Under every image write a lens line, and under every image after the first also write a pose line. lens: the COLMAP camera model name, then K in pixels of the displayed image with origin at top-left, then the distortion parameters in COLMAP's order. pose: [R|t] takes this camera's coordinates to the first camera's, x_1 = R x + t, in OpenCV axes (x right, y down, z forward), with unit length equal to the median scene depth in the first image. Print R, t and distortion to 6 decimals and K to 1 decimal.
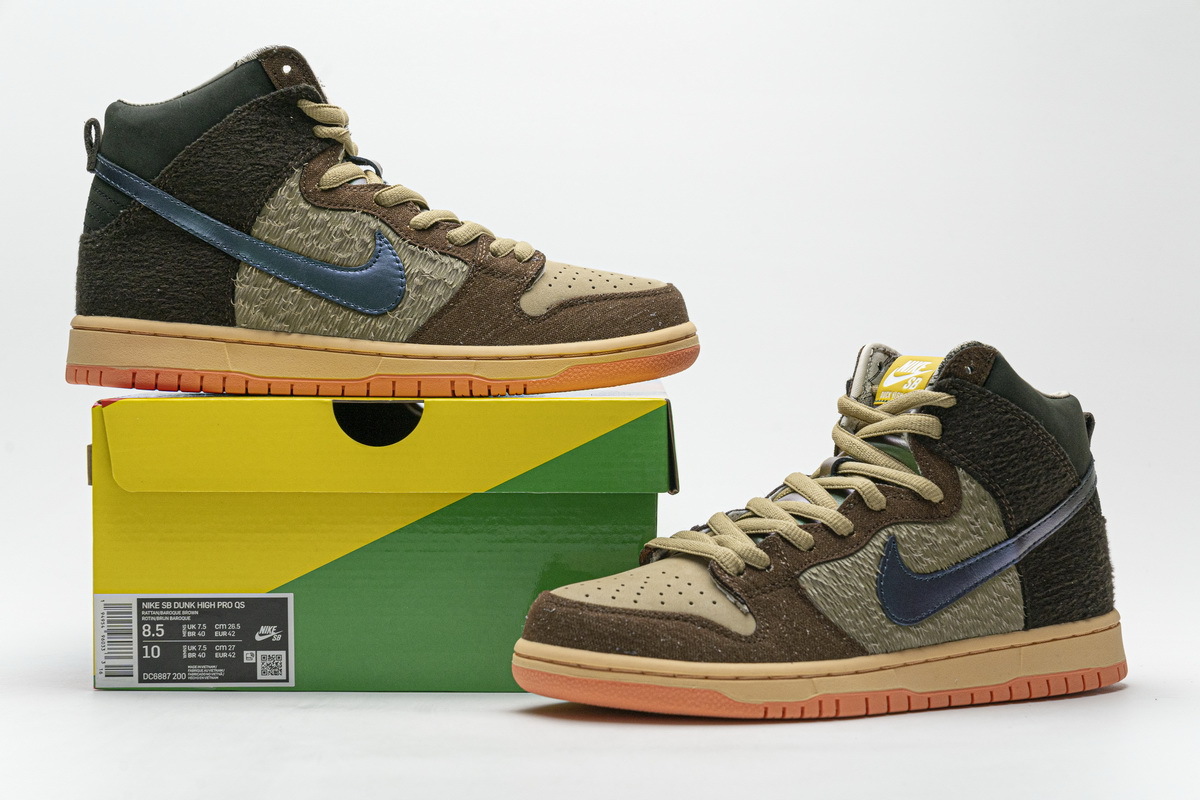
lens RADIAL K [[2388.1, 0, 594.6], [0, 2388.1, 396.6], [0, 0, 1]] dist [0.007925, 0.000000]
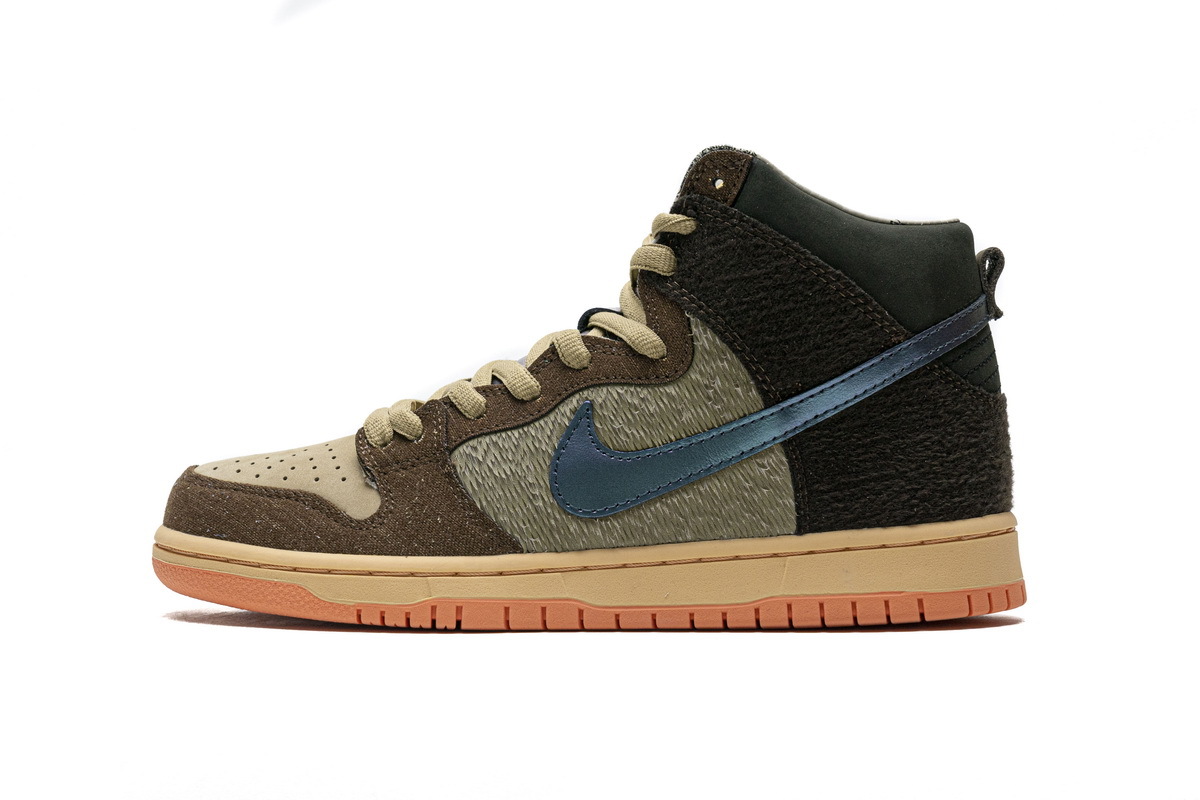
lens RADIAL K [[2388.1, 0, 601.9], [0, 2388.1, 390.8], [0, 0, 1]] dist [0.007925, 0.000000]
pose [[0.862996, -0.004451, -0.505192, 0.515003], [0.000038, 0.999962, -0.008746, 0.061865], [0.505211, 0.007529, 0.862963, 0.343947]]
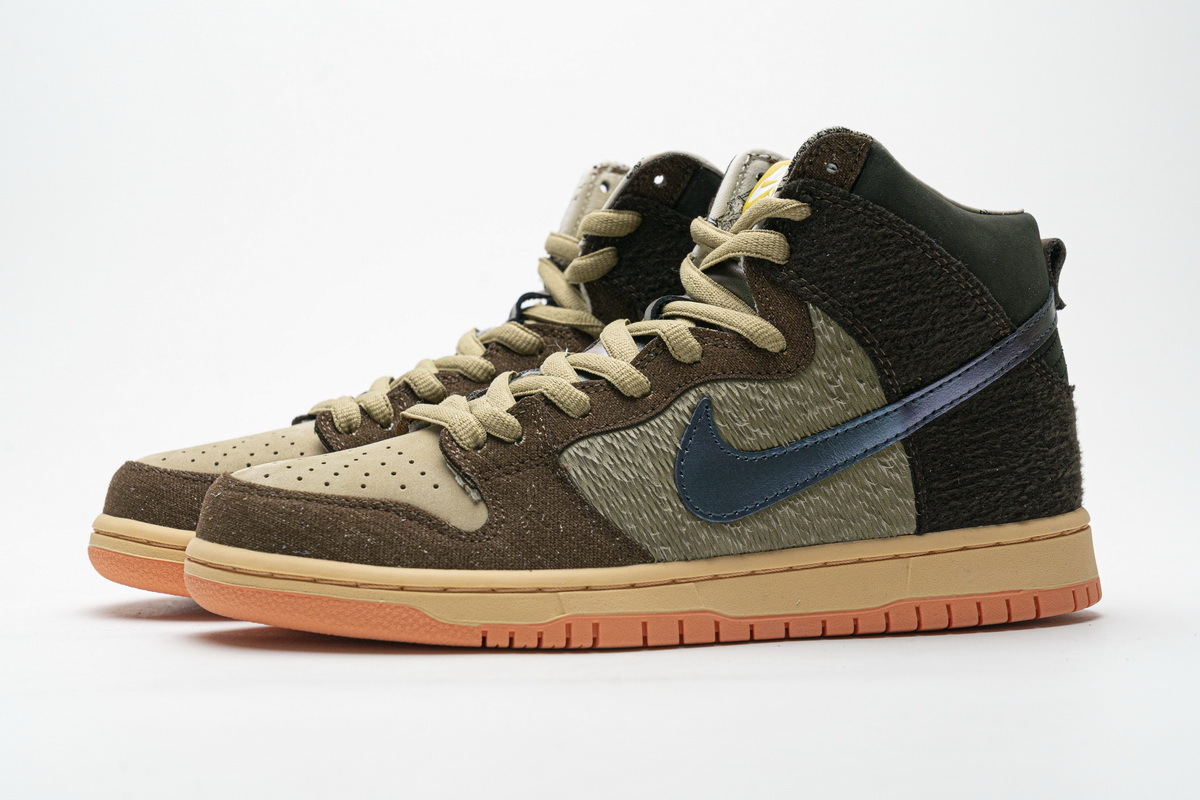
lens RADIAL K [[2251.8, 0, 606.7], [0, 2251.8, 407.6], [0, 0, 1]] dist [-0.005052, 0.000000]
pose [[0.976927, -0.002326, -0.213560, 0.239796], [0.005725, 0.999867, 0.015296, 0.050874], [0.213496, -0.016165, 0.976810, 0.336570]]
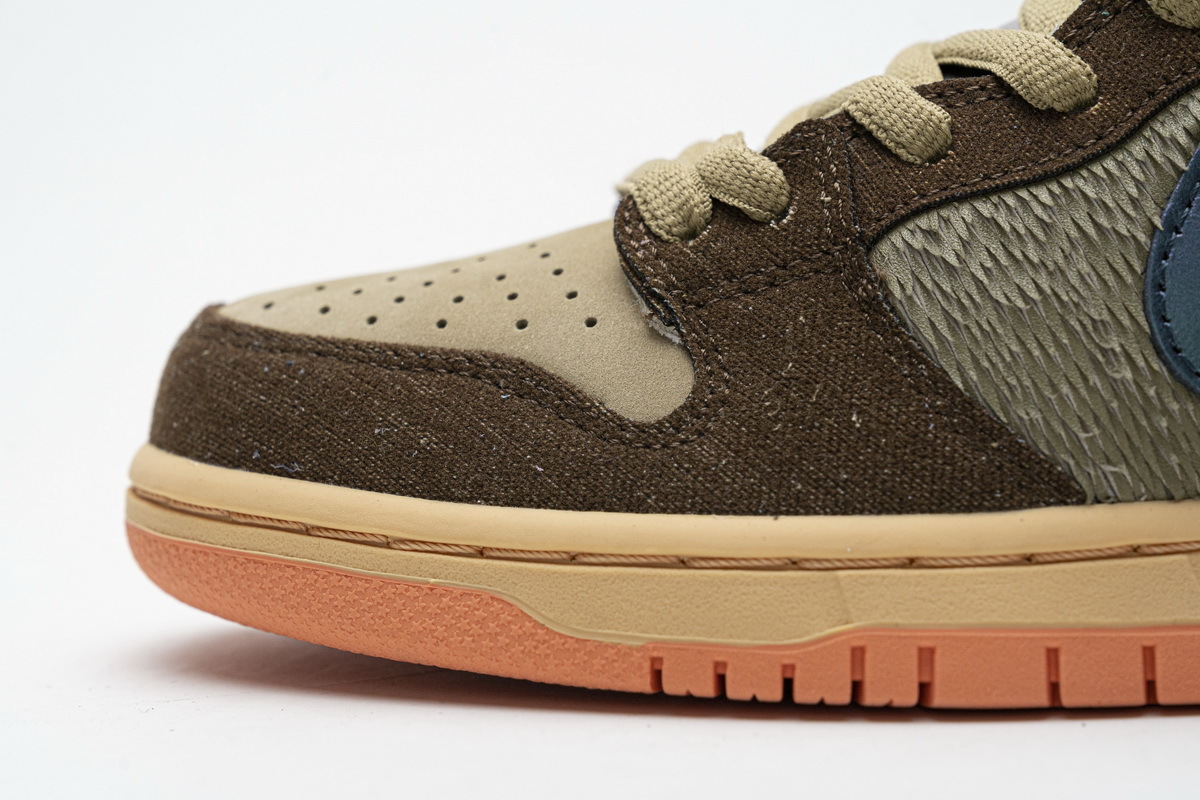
lens RADIAL K [[2388.1, 0, 593.3], [0, 2388.1, 406.4], [0, 0, 1]] dist [0.007925, 0.000000]
pose [[0.854295, 0.007293, -0.519737, 0.211012], [0.015240, 0.999120, 0.039069, 0.082679], [0.519565, -0.041297, 0.853432, 0.707503]]
